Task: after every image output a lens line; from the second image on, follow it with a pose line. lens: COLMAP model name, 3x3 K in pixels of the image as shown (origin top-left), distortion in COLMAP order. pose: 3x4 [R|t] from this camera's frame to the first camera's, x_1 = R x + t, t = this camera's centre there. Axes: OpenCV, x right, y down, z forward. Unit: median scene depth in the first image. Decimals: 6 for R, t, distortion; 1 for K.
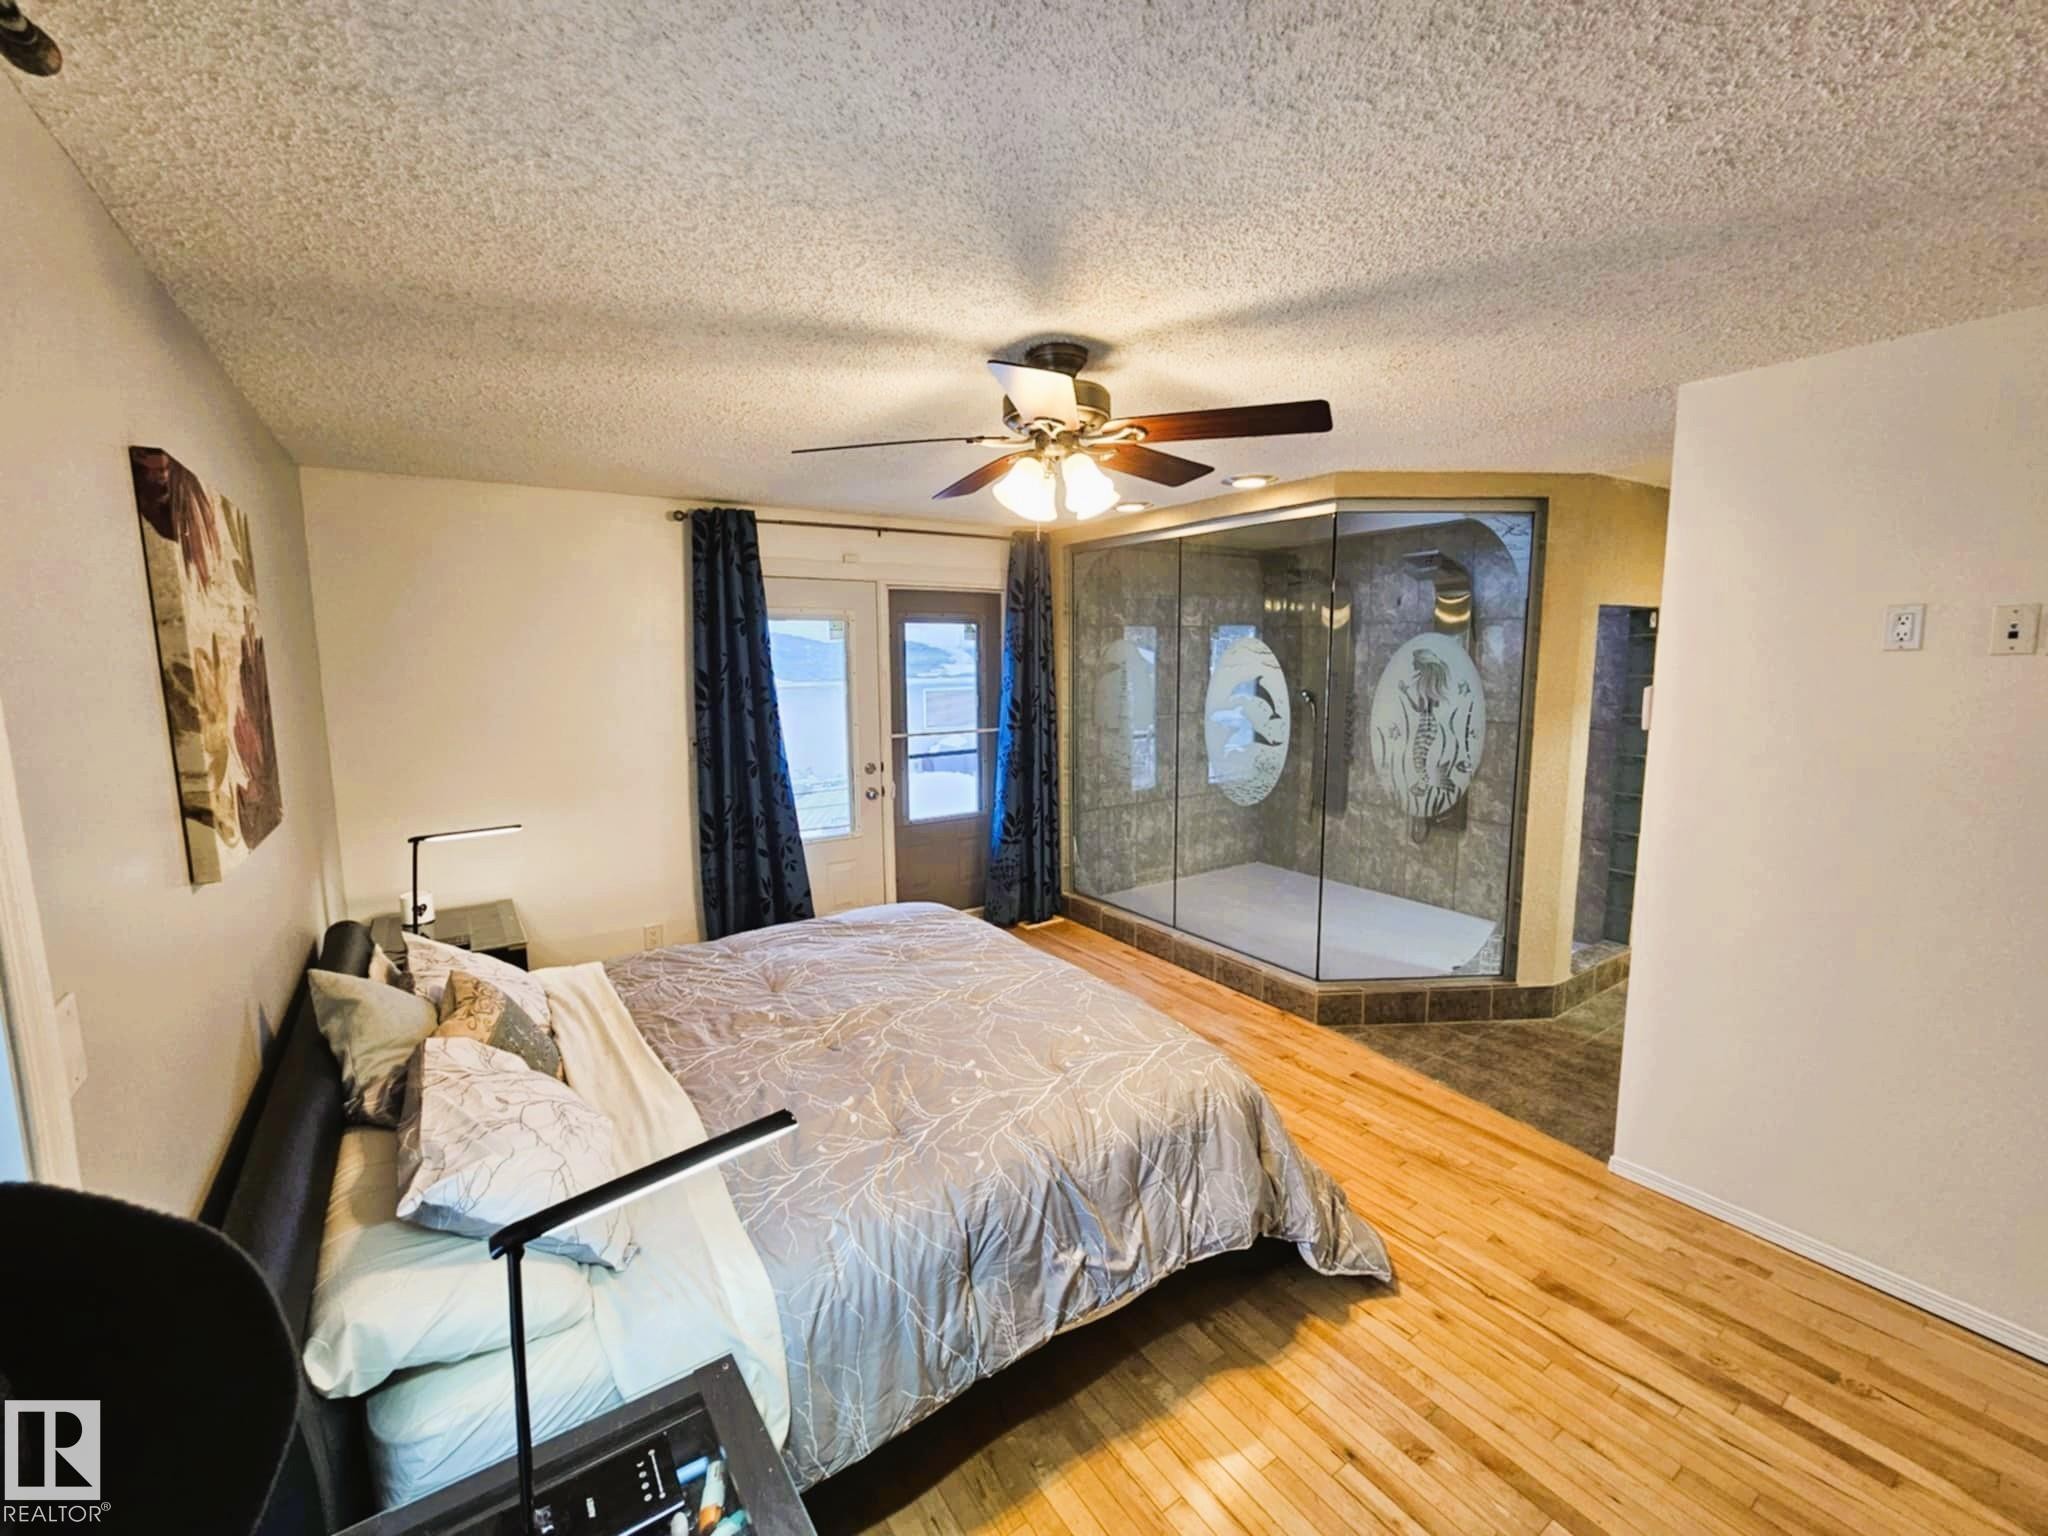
lens RADIAL K [[837.8, 0, 1010.4], [0, 837.8, 768.7], [0, 0, 1]] dist [-0.000267, -0.000084]
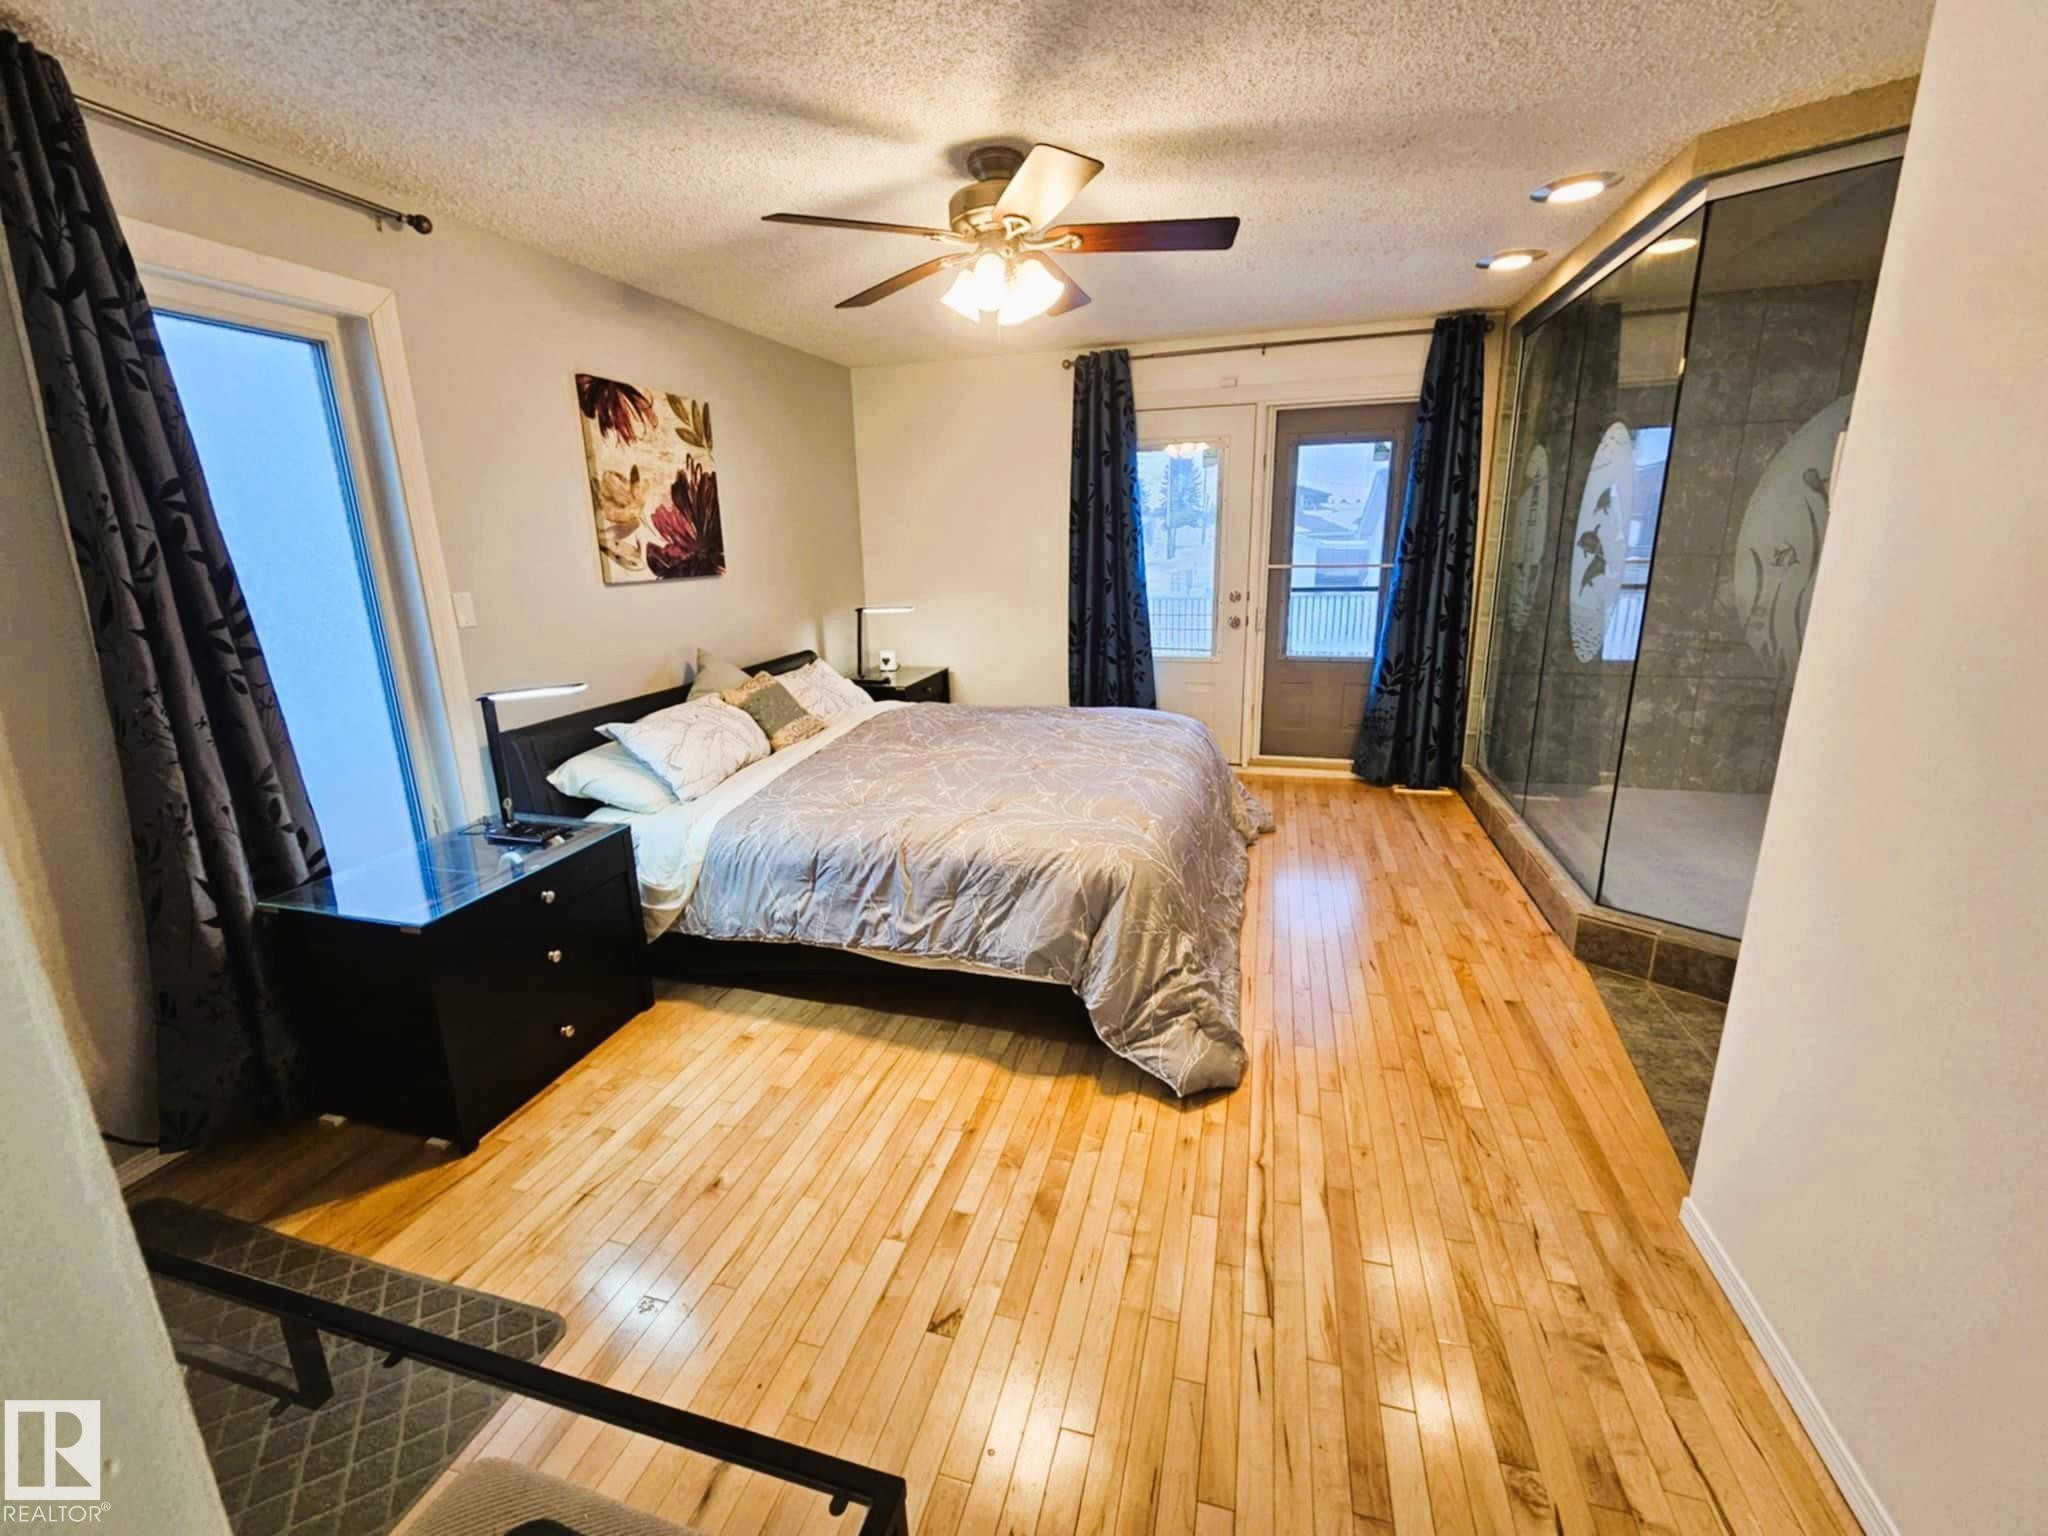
lens RADIAL K [[837.8, 0, 1016.6], [0, 837.8, 763.0], [0, 0, 1]] dist [-0.000267, -0.000084]
pose [[0.649049, 0.195825, -0.735111, 0.511173], [-0.085881, 0.978986, 0.184964, 0.036311], [0.755883, -0.056919, 0.652227, 0.129020]]
